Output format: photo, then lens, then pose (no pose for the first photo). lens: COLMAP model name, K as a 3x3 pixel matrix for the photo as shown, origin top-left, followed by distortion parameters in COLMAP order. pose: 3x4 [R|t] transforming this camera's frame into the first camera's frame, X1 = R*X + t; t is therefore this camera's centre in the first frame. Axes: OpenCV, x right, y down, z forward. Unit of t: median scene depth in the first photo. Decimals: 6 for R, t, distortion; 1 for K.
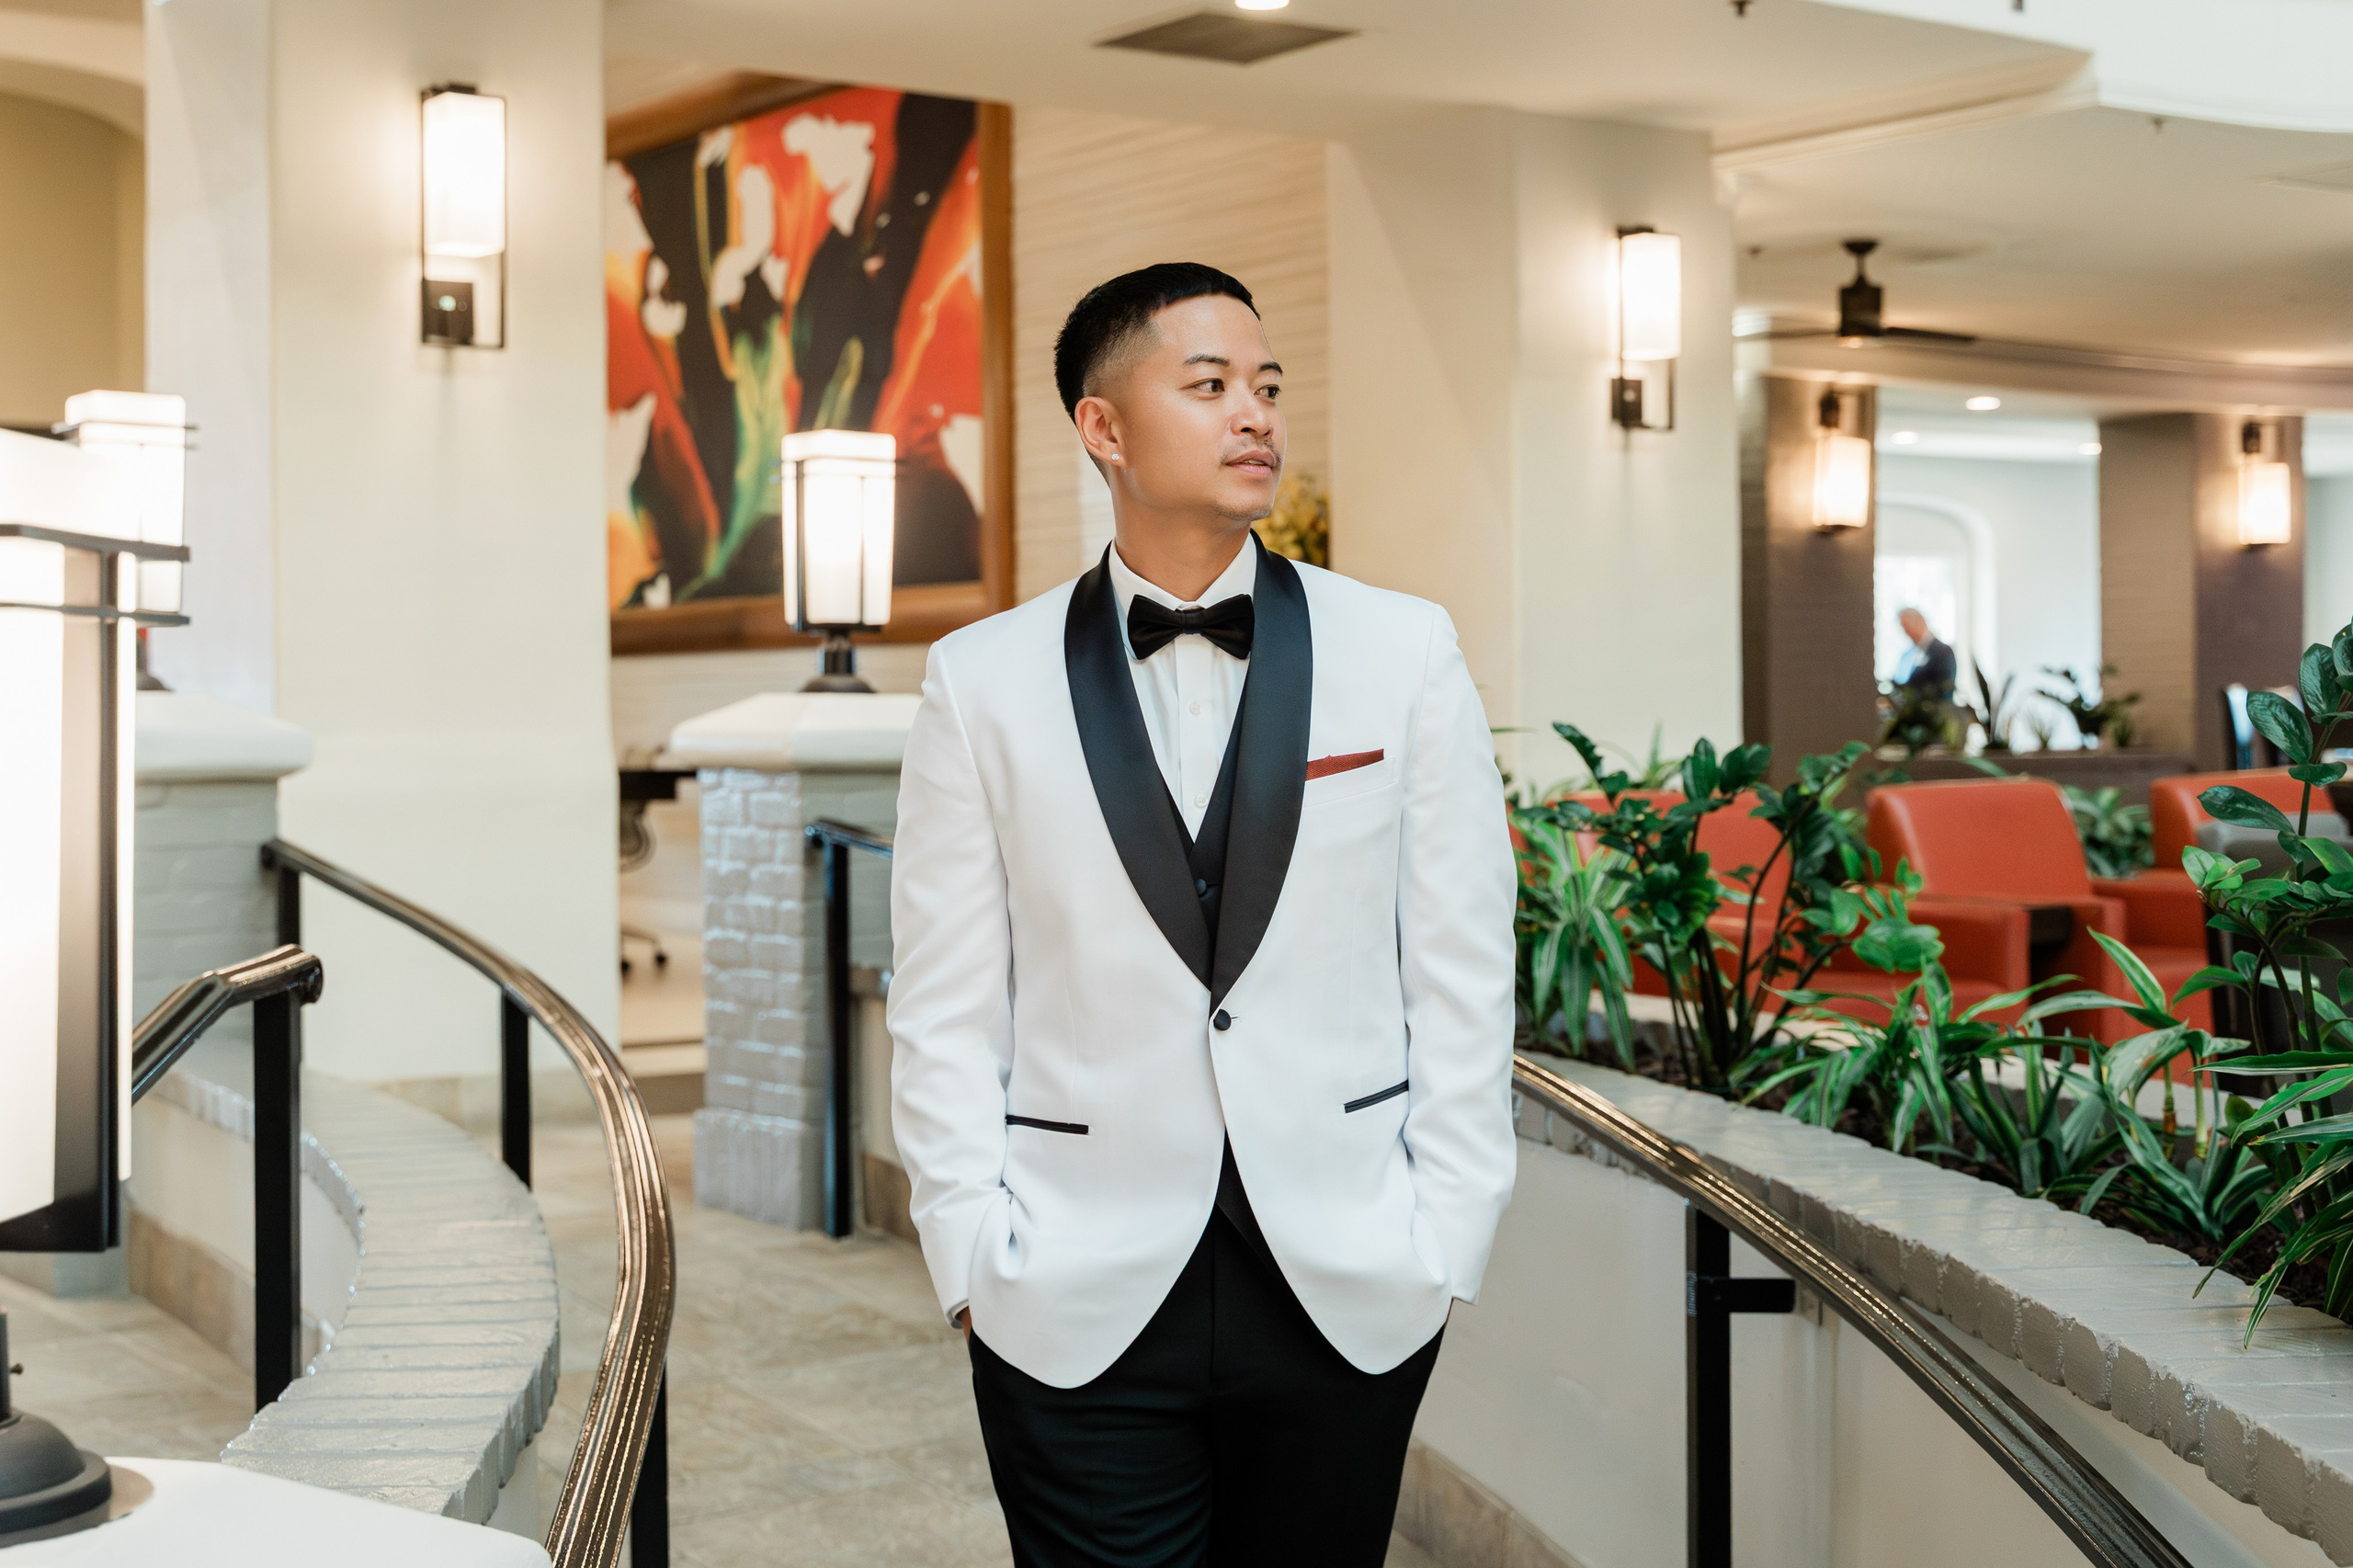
lens RADIAL K [[3353.3, 0, 1176.5], [0, 3353.3, 784.0], [0, 0, 1]] dist [0.009125, -0.047541]
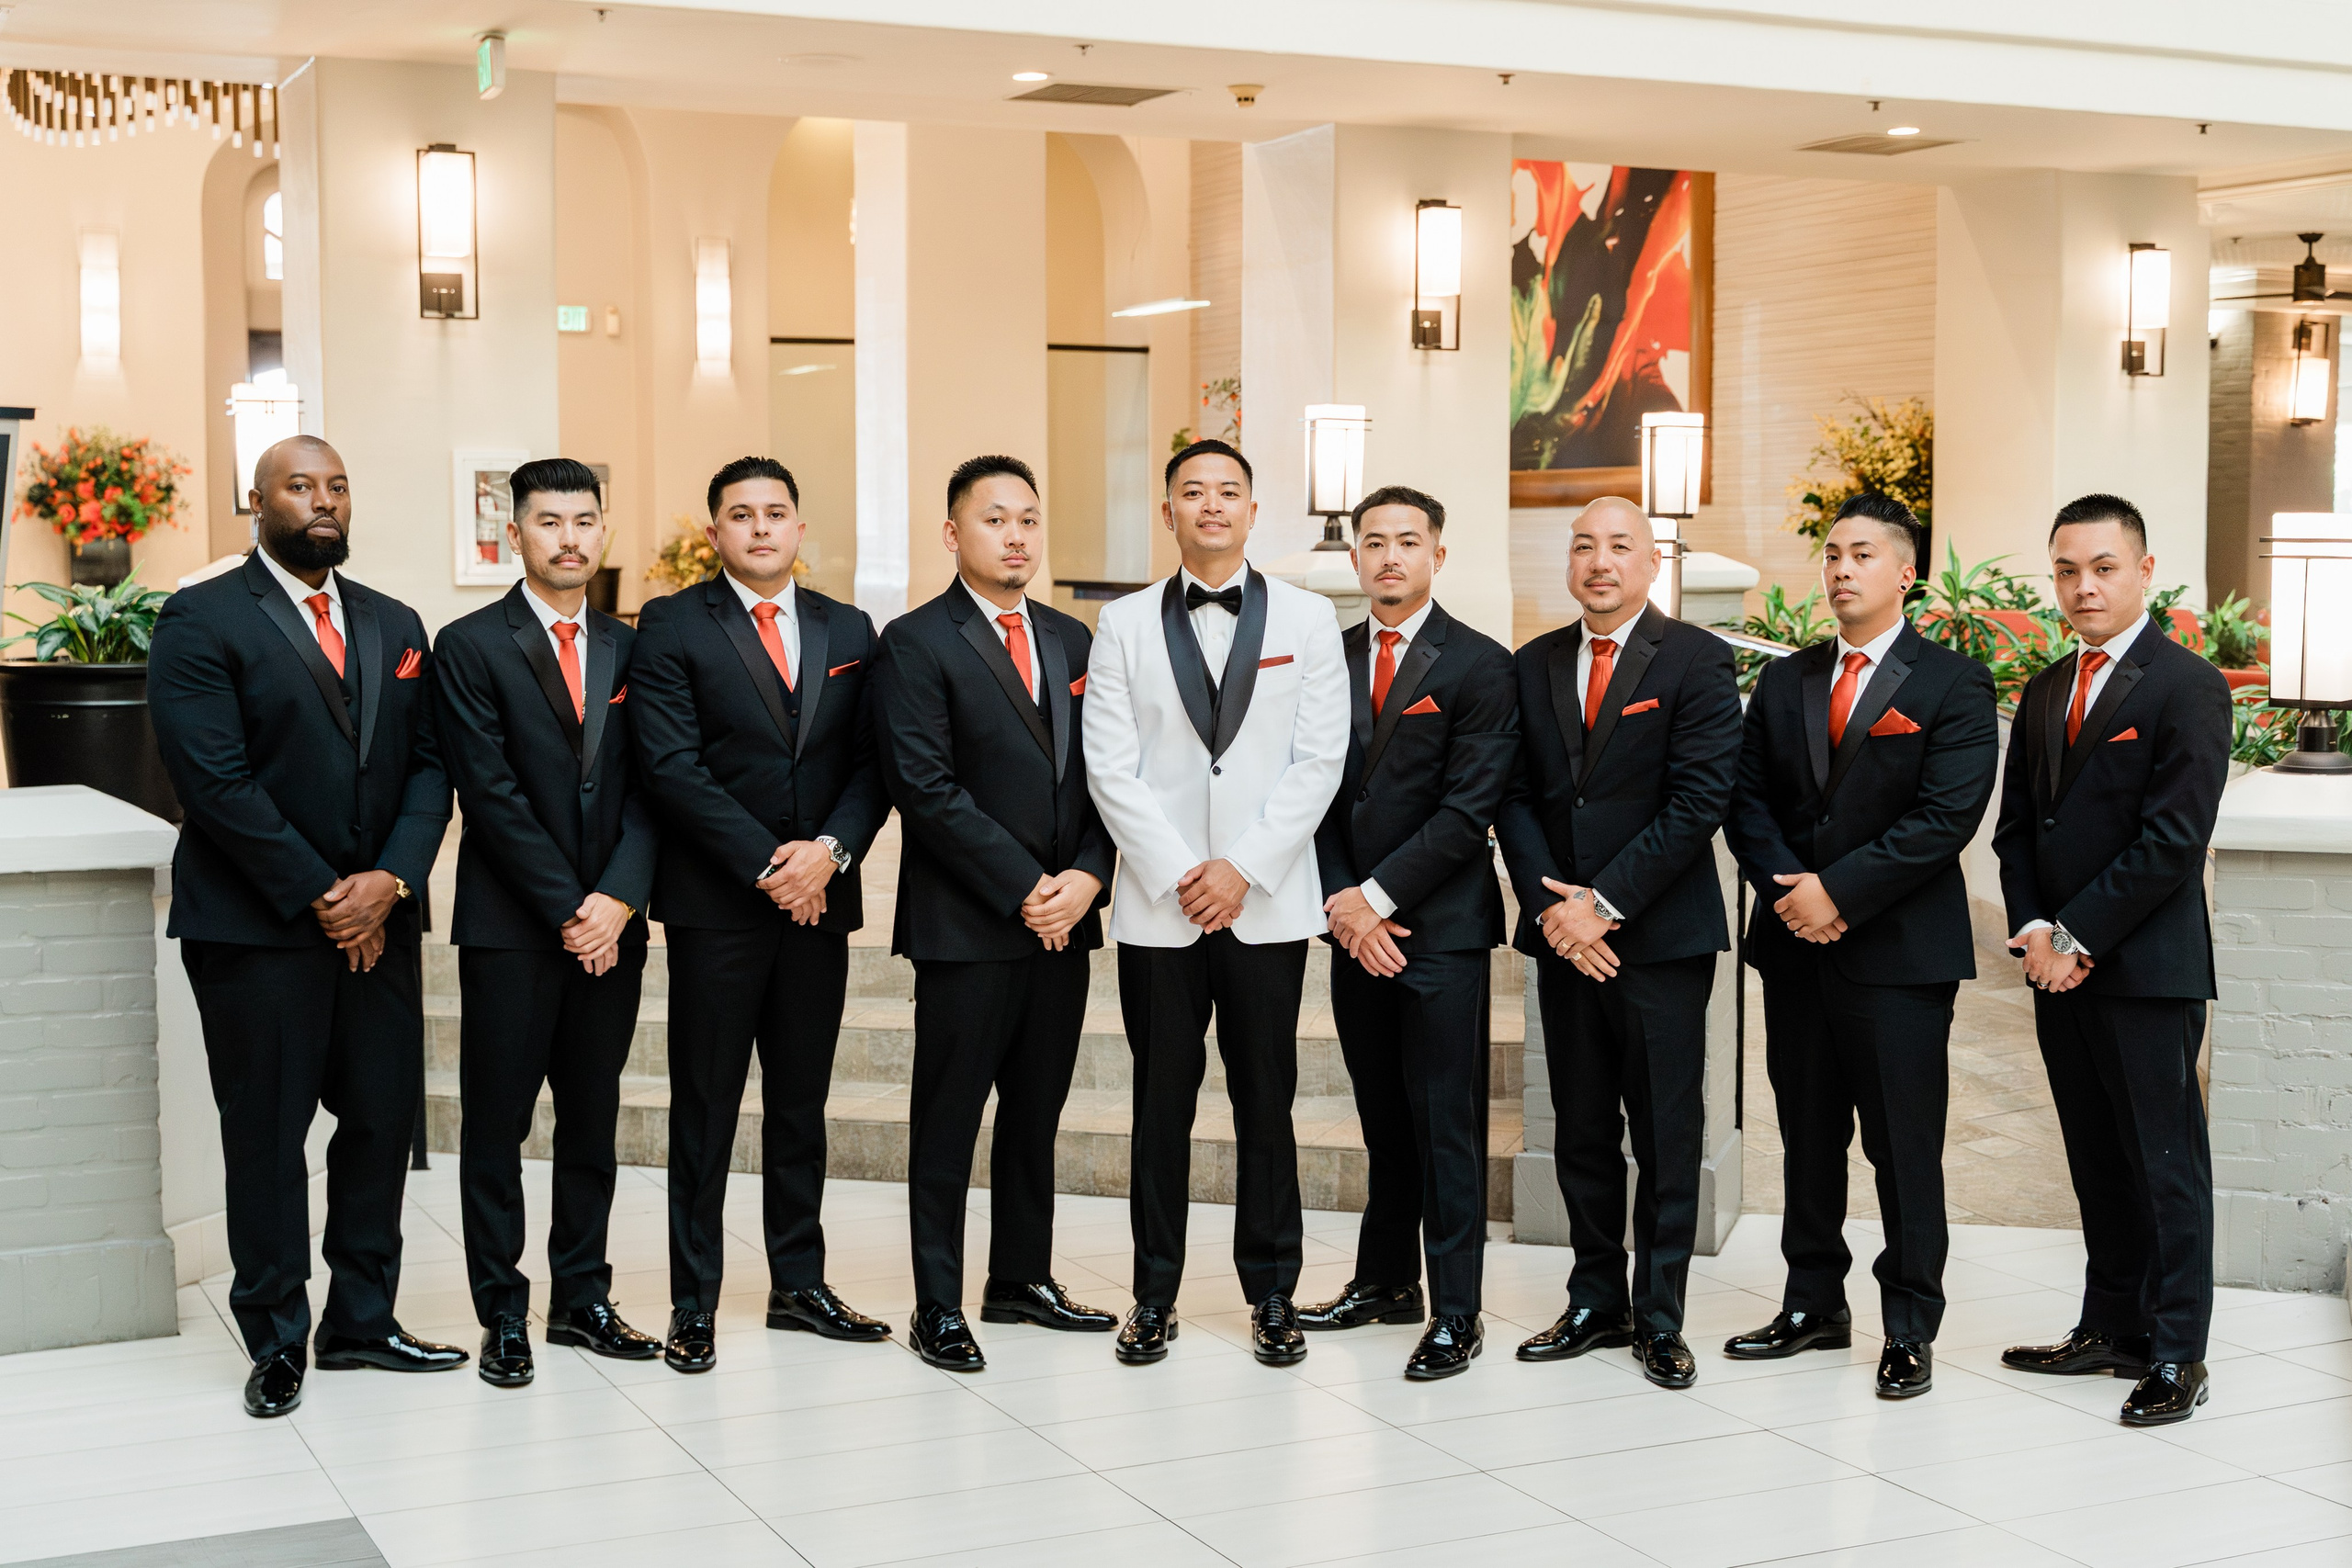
lens RADIAL K [[3118.2, 0, 1210.8], [0, 3118.2, 778.5], [0, 0, 1]] dist [0.015699, -0.007432]
pose [[0.985161, 0.019971, -0.170469, -0.028088], [-0.010246, 0.998279, 0.057740, 0.000793], [0.171328, -0.055137, 0.983670, -0.397430]]
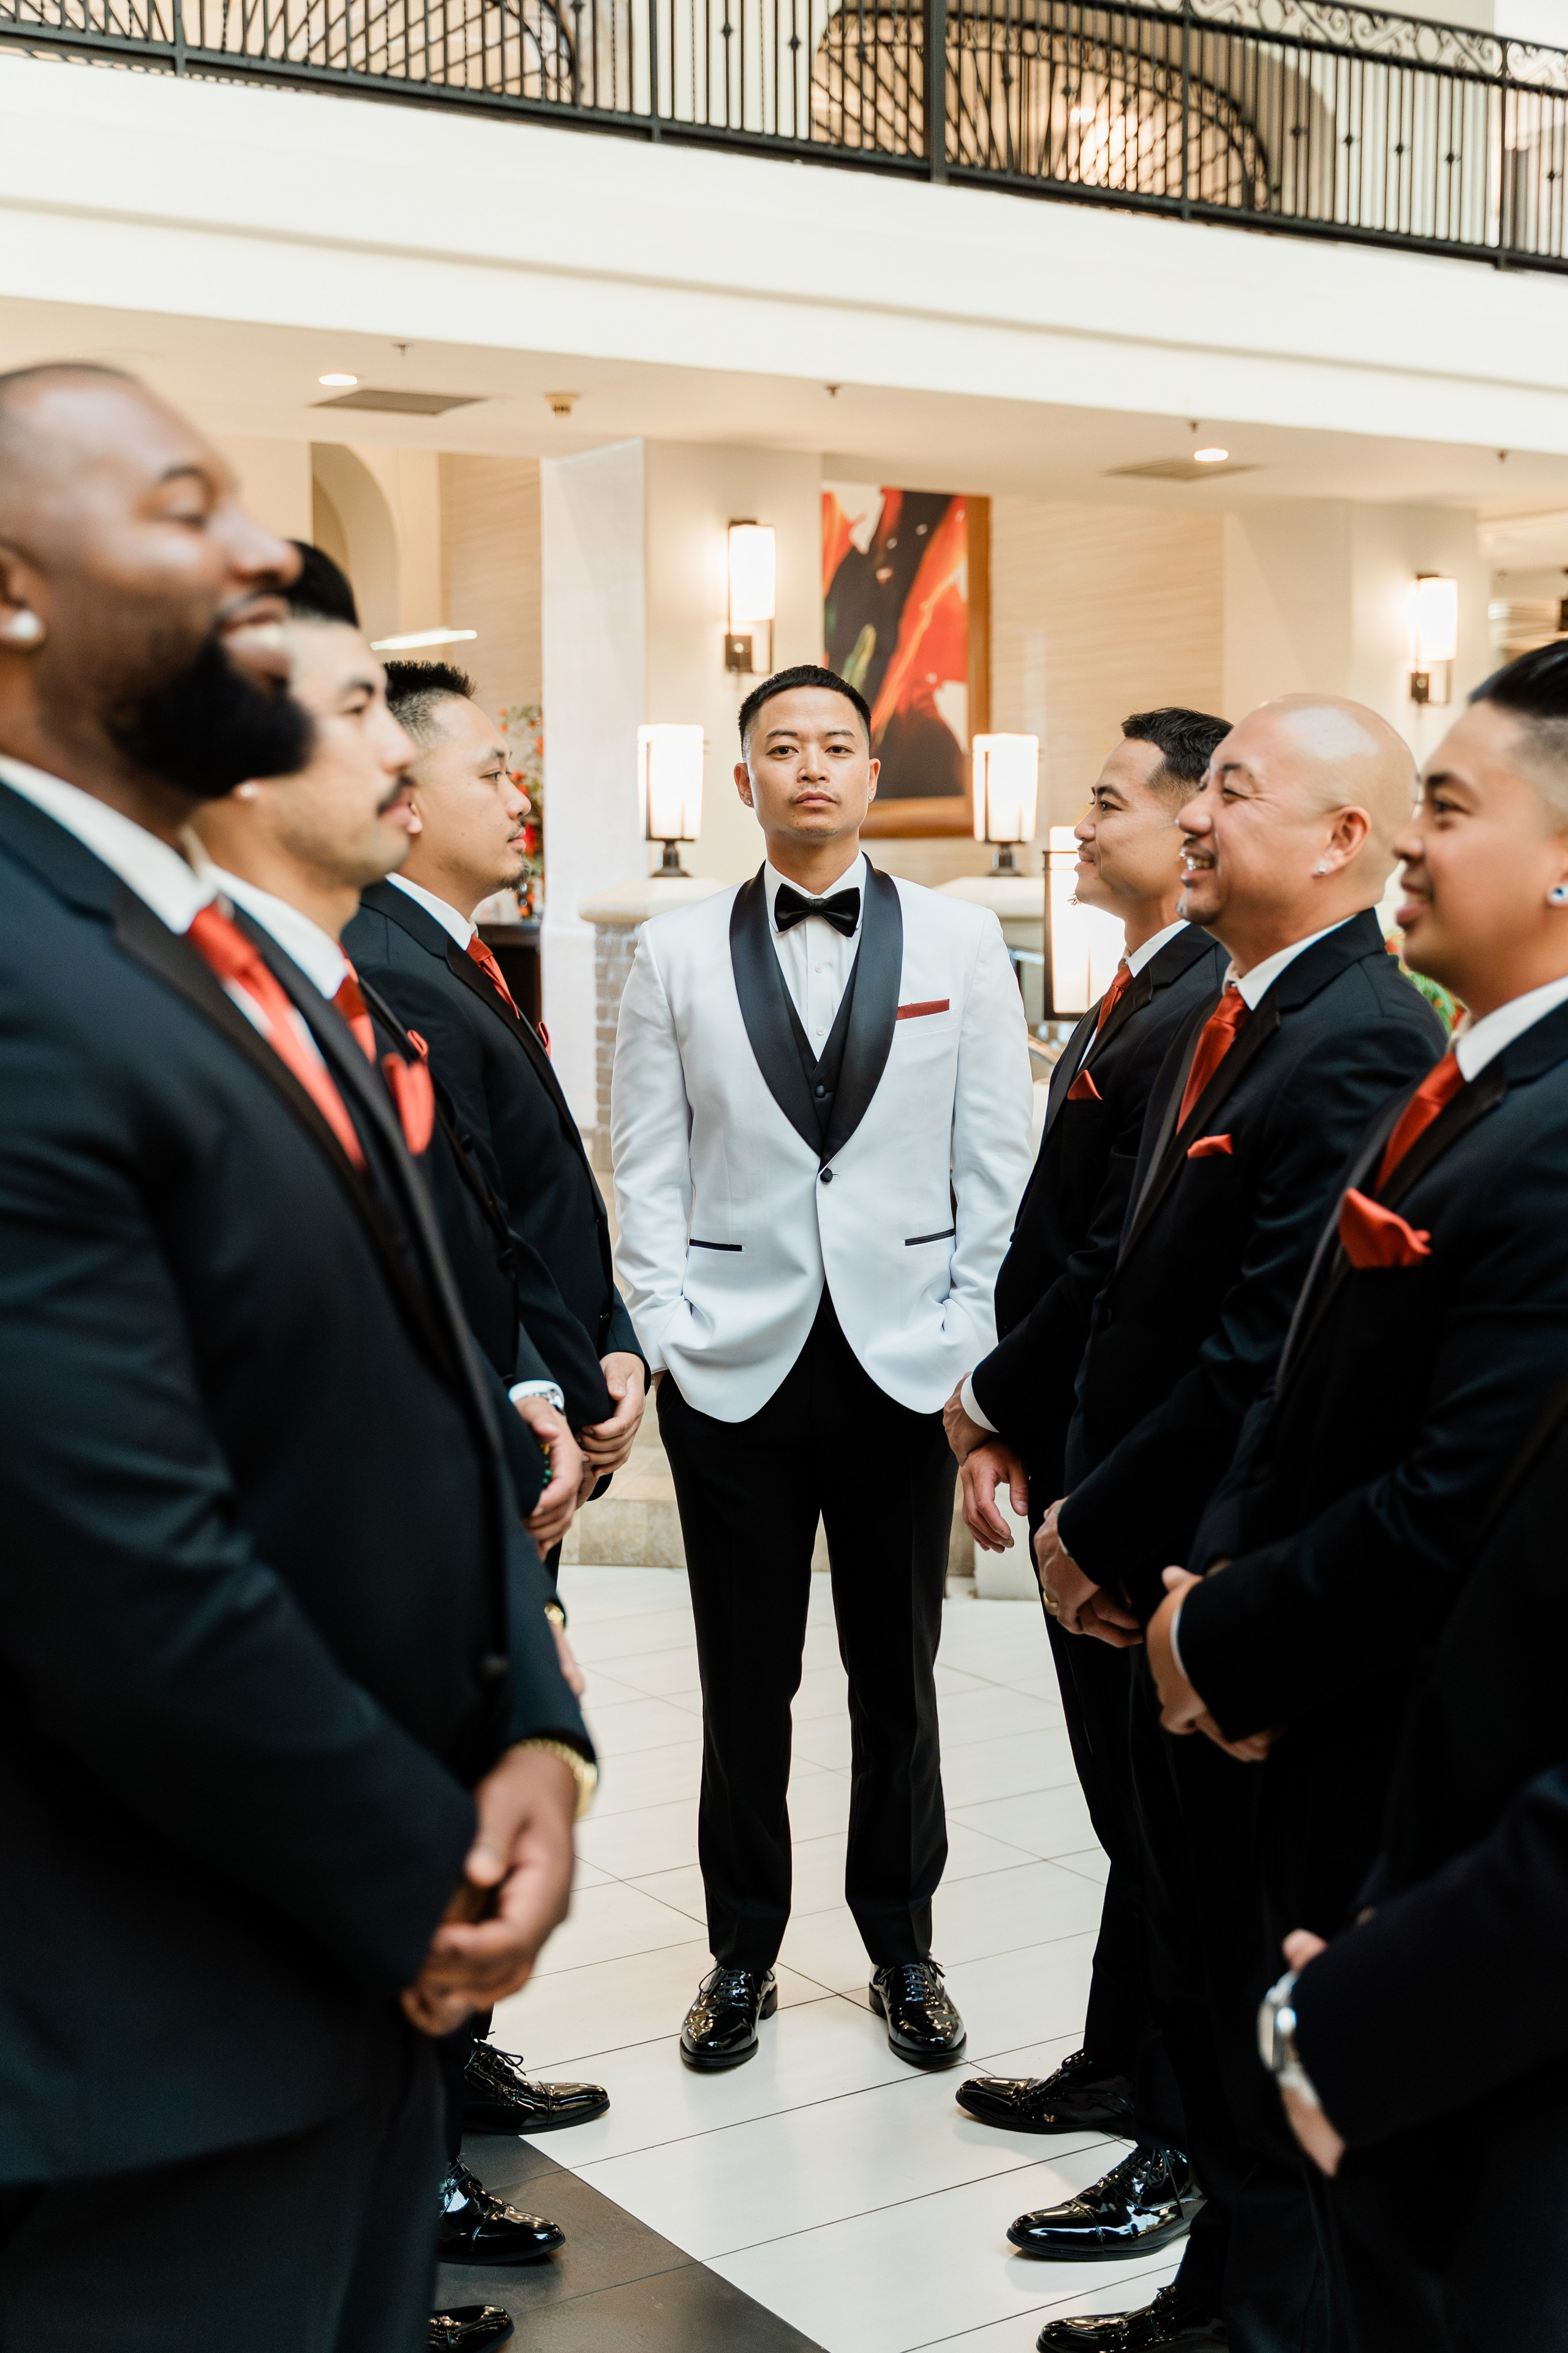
lens RADIAL K [[3045.3, 0, 791.1], [0, 3045.3, 1187.1], [0, 0, 1]] dist [0.020792, -0.030289]
pose [[0.998898, 0.005940, -0.046559, -0.072114], [-0.002239, 0.996861, 0.079137, 0.005165], [0.046882, -0.078945, 0.995776, -0.354713]]
